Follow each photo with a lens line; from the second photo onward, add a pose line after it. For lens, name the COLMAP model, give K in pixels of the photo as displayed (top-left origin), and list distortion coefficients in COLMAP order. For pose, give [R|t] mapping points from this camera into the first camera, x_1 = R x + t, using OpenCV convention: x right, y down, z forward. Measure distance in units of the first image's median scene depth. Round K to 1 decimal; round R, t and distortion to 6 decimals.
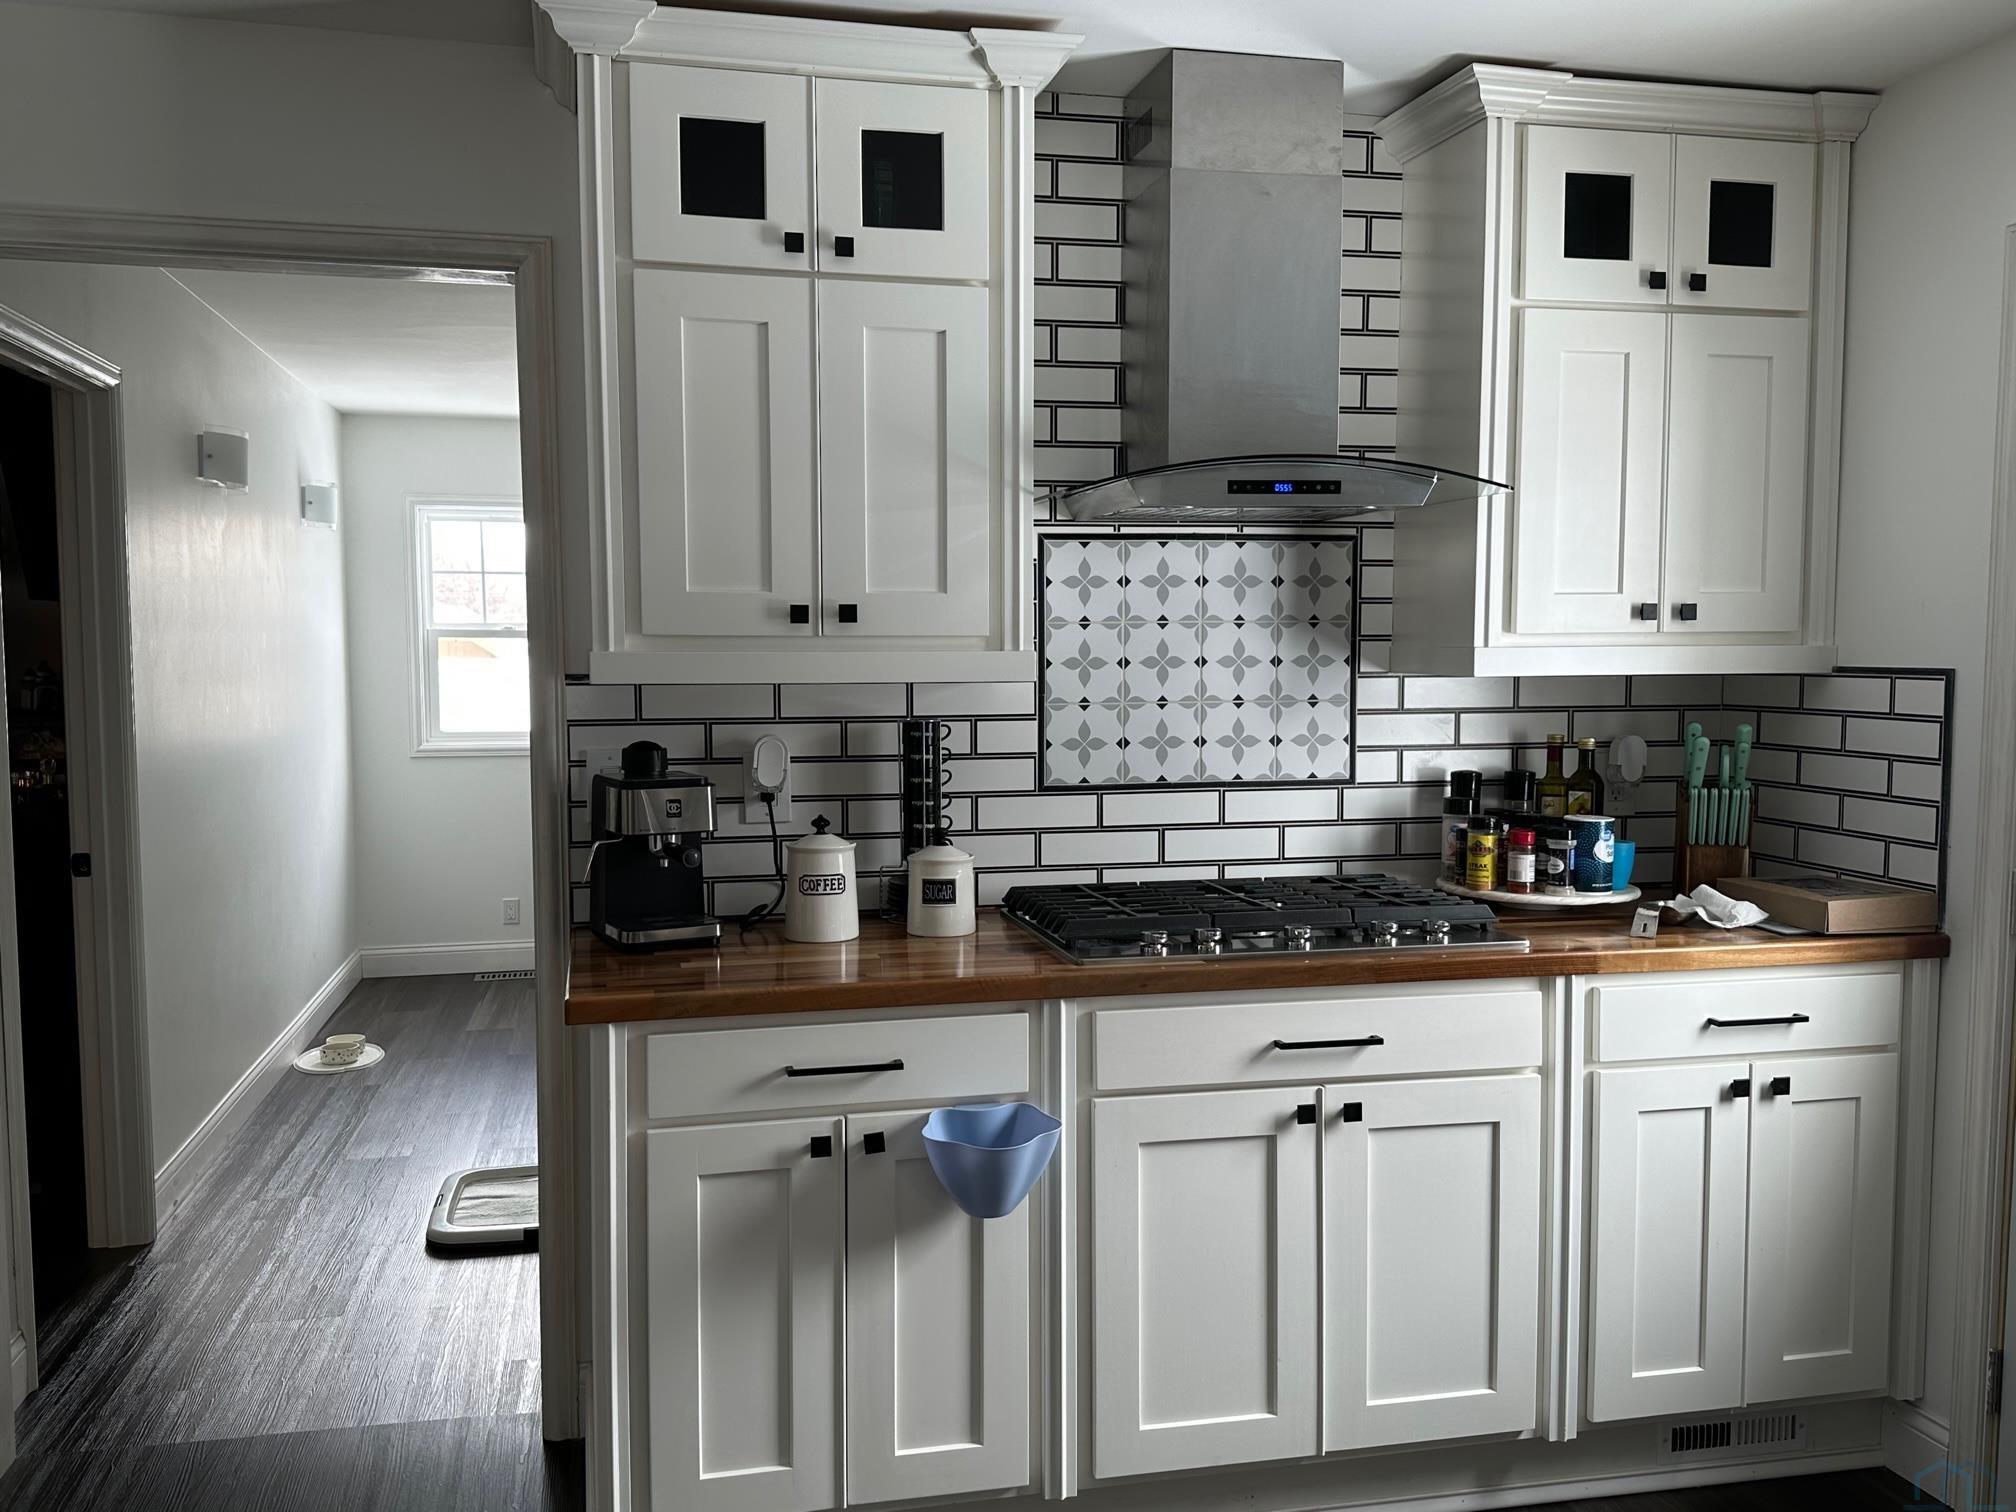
lens RADIAL K [[1796.8, 0, 995.7], [0, 1796.8, 767.8], [0, 0, 1]] dist [0.095820, -0.116864]
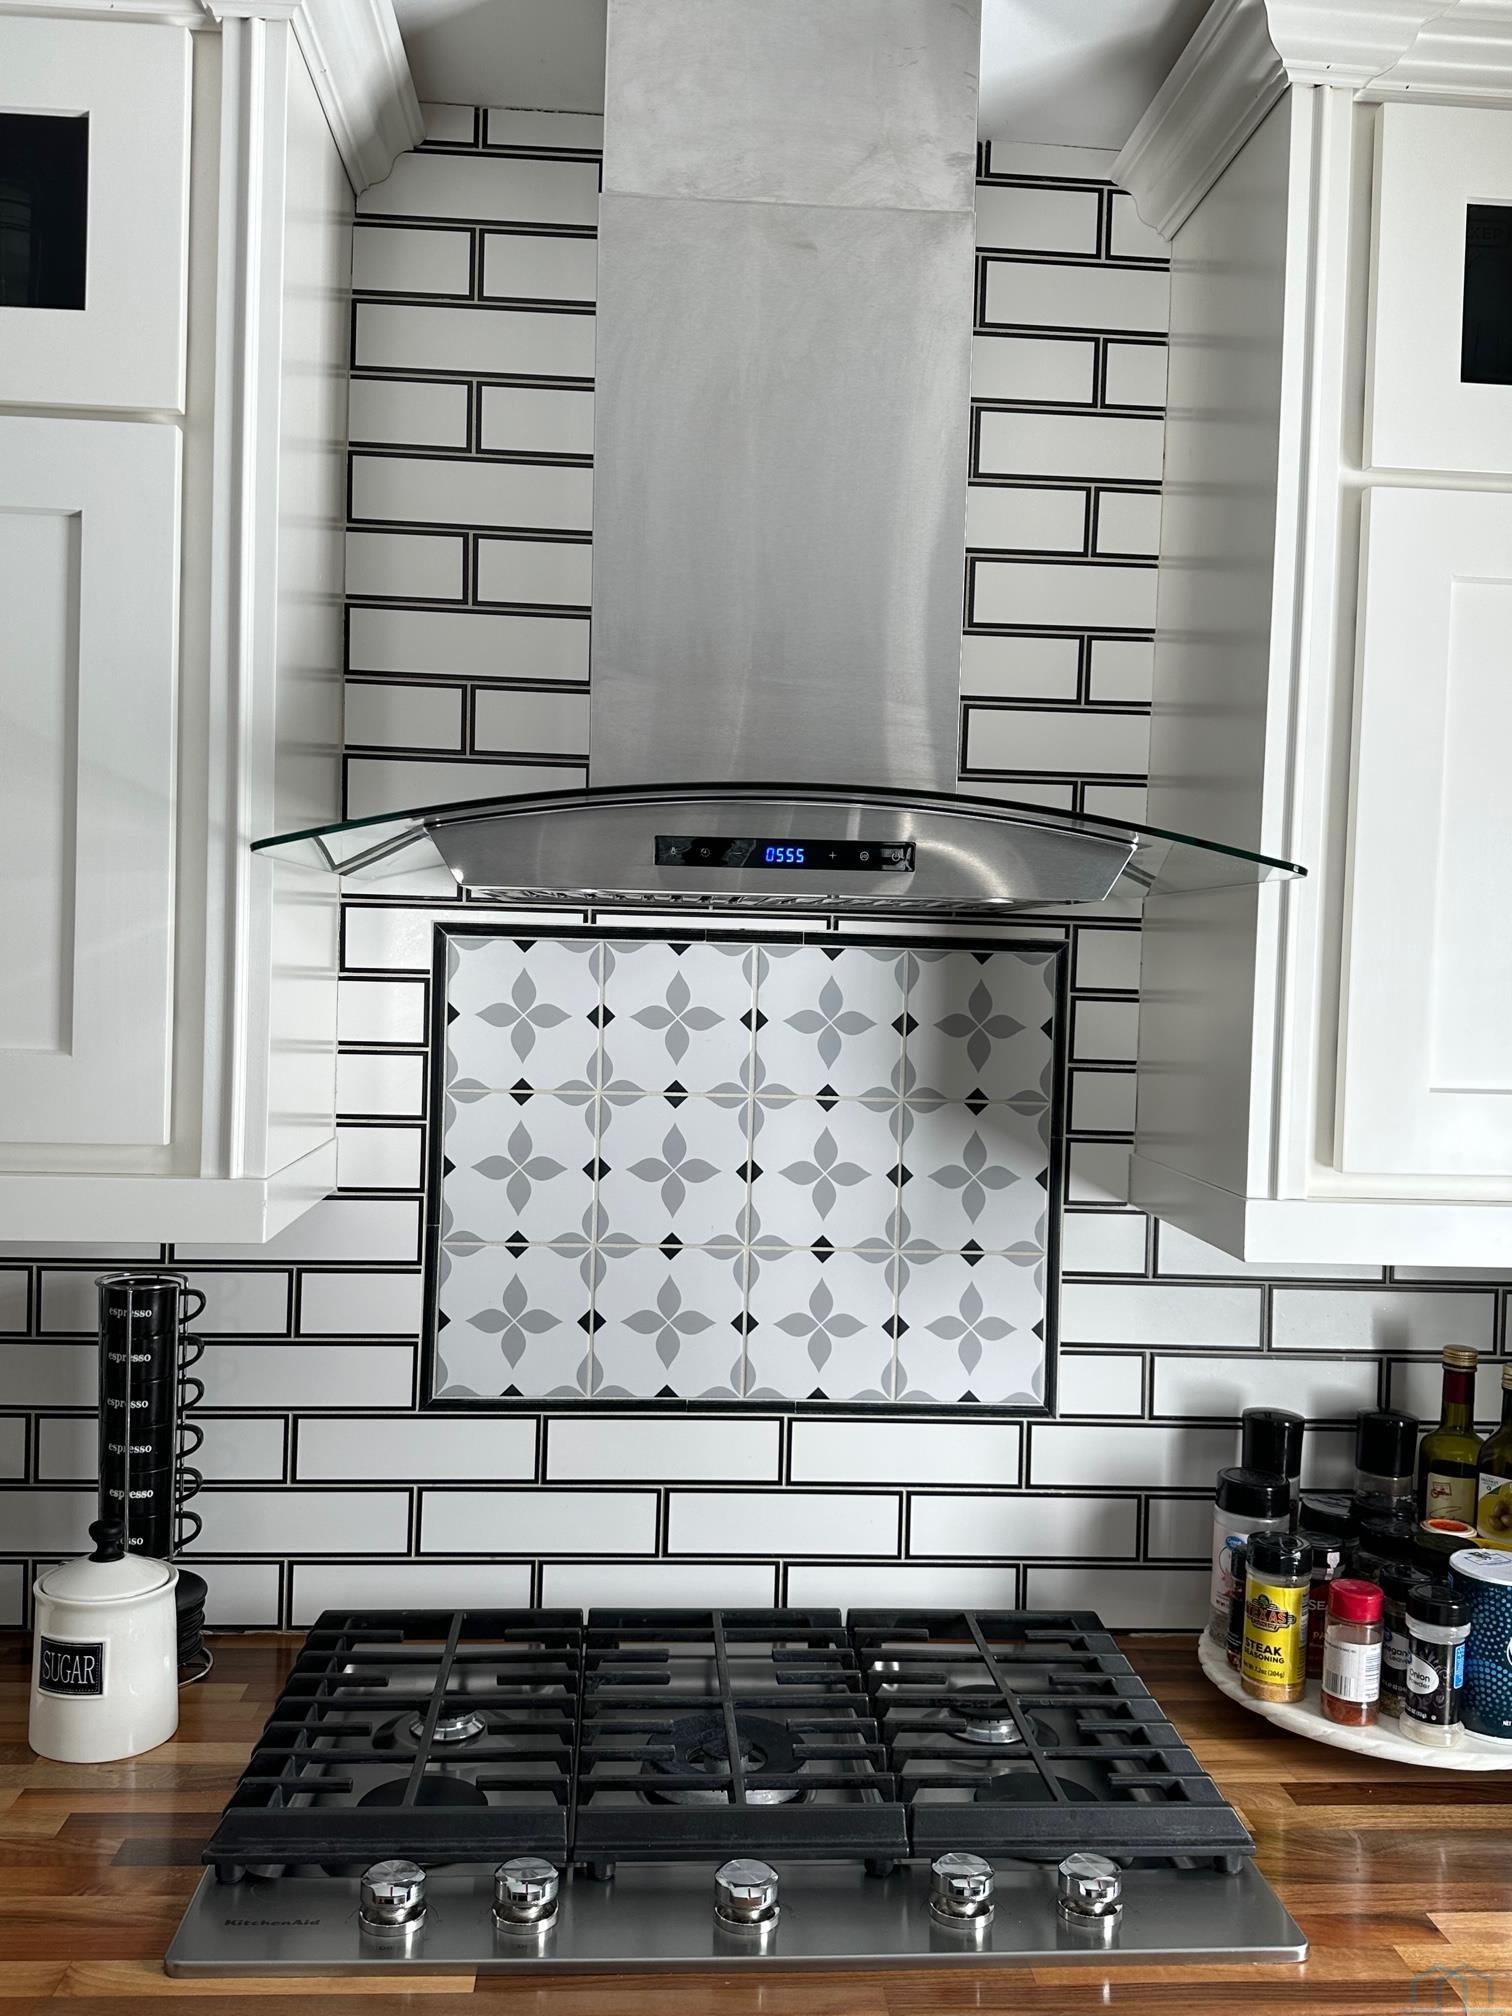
lens RADIAL K [[1796.8, 0, 765.8], [0, 1796.8, 999.6], [0, 0, 1]] dist [0.095820, -0.116864]
pose [[0.987328, 0.035115, -0.154758, 0.203109], [-0.043564, 0.997720, -0.051544, -0.084208], [0.152595, 0.057633, 0.986607, 0.490227]]
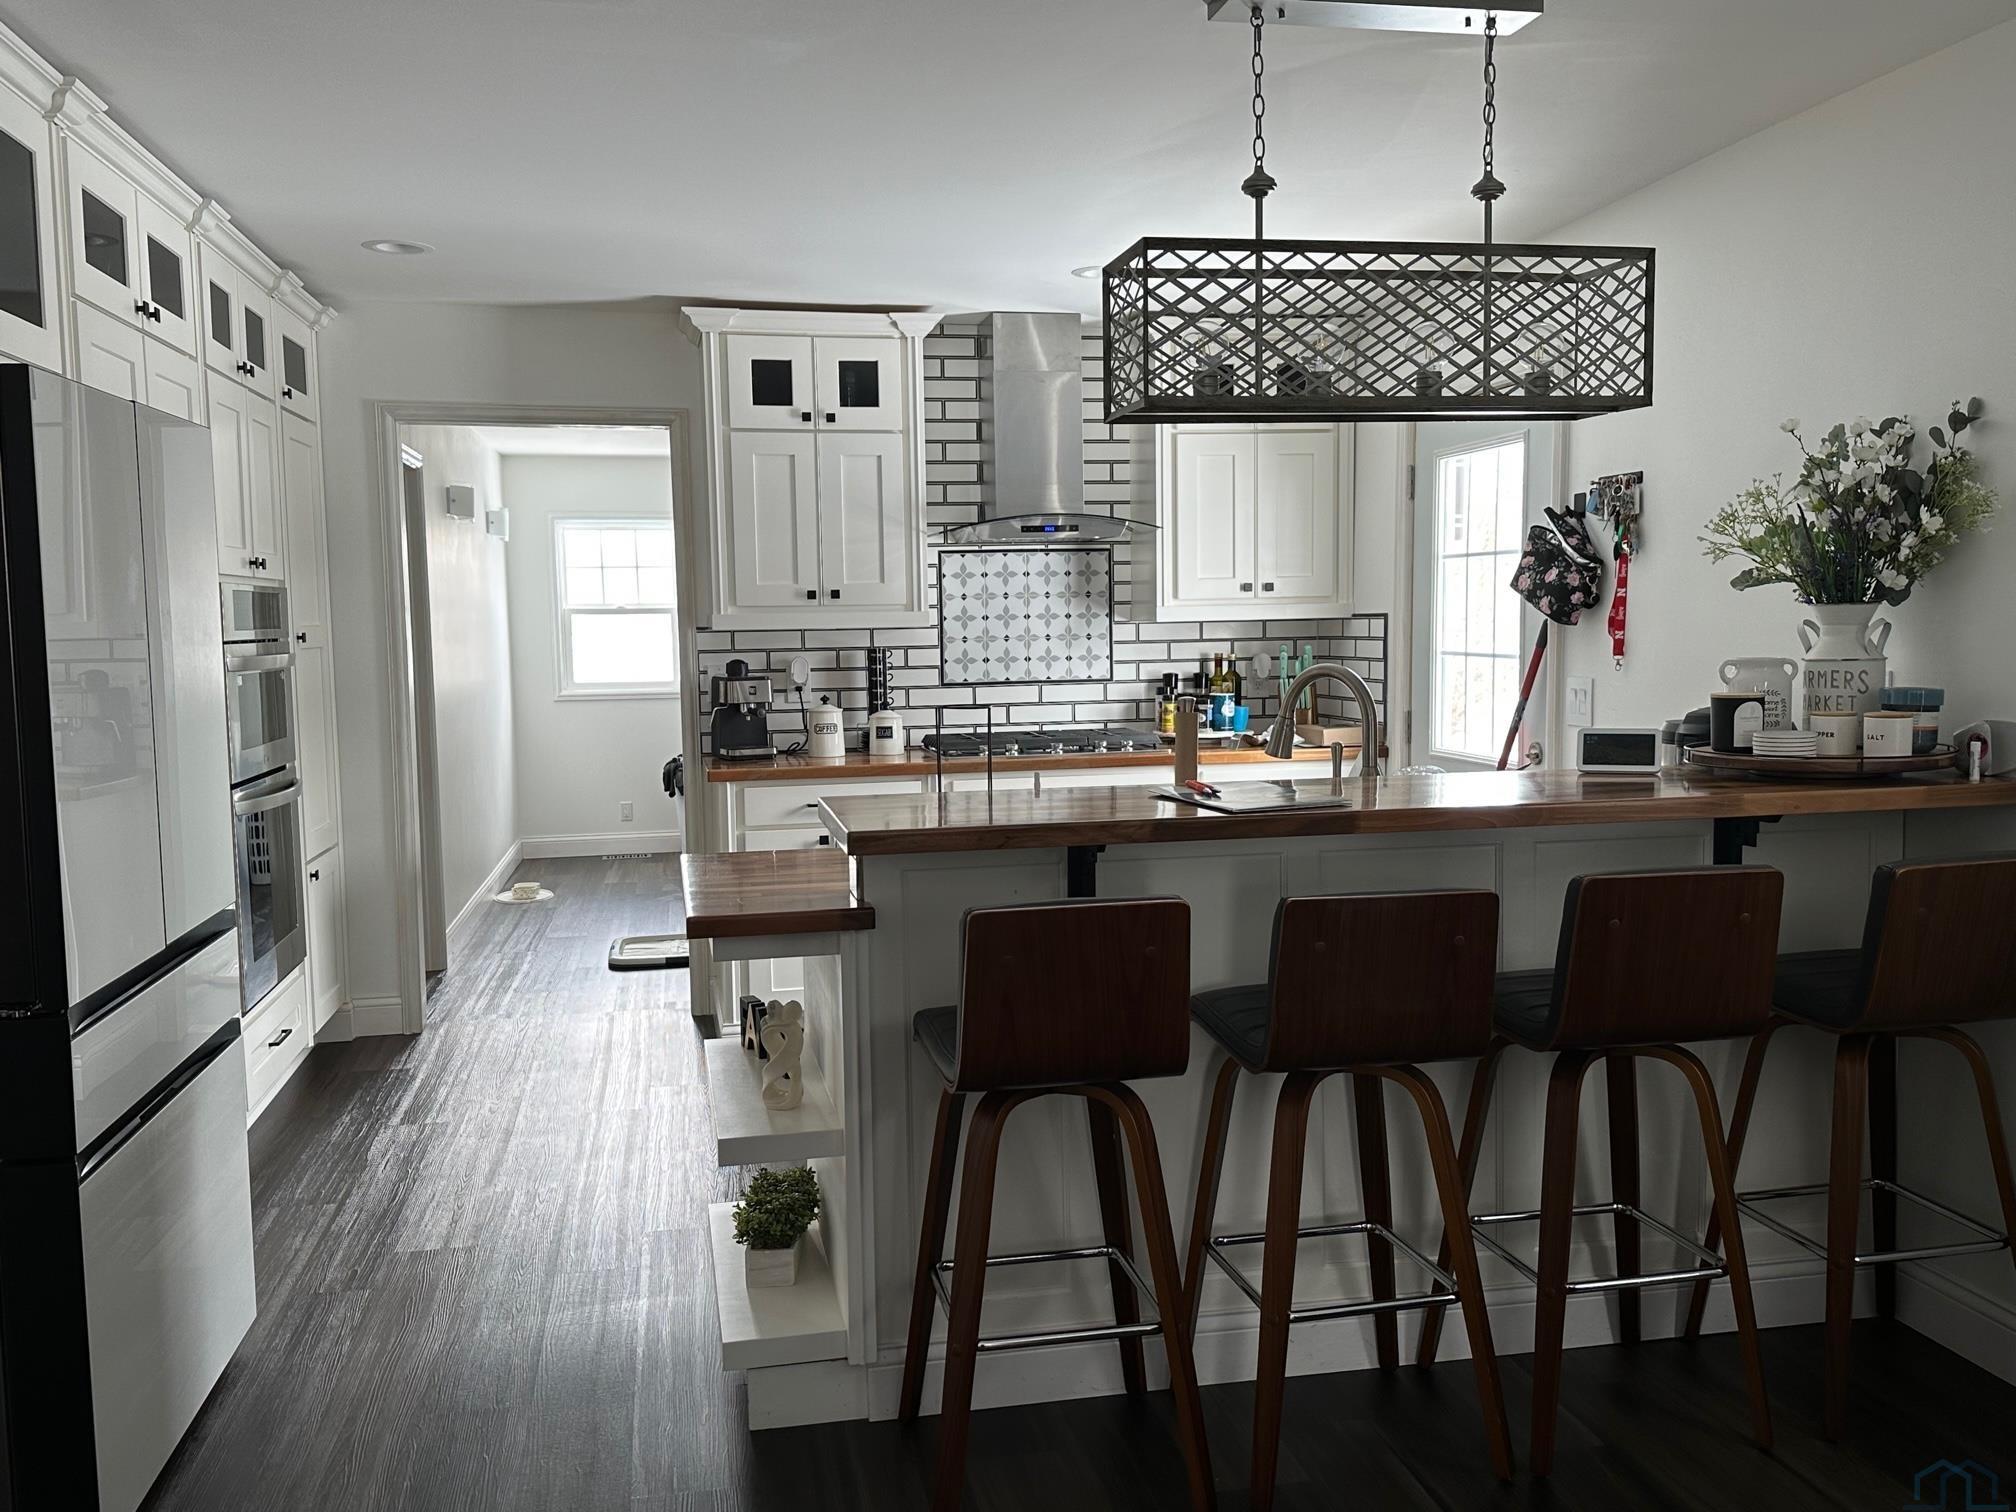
lens RADIAL K [[1796.8, 0, 1000.6], [0, 1796.8, 750.8], [0, 0, 1]] dist [0.095820, -0.116864]
pose [[0.999540, -0.013813, -0.026997, 0.138500], [0.013930, 0.999894, 0.004131, 0.075672], [0.026937, -0.004505, 0.999627, -0.912138]]
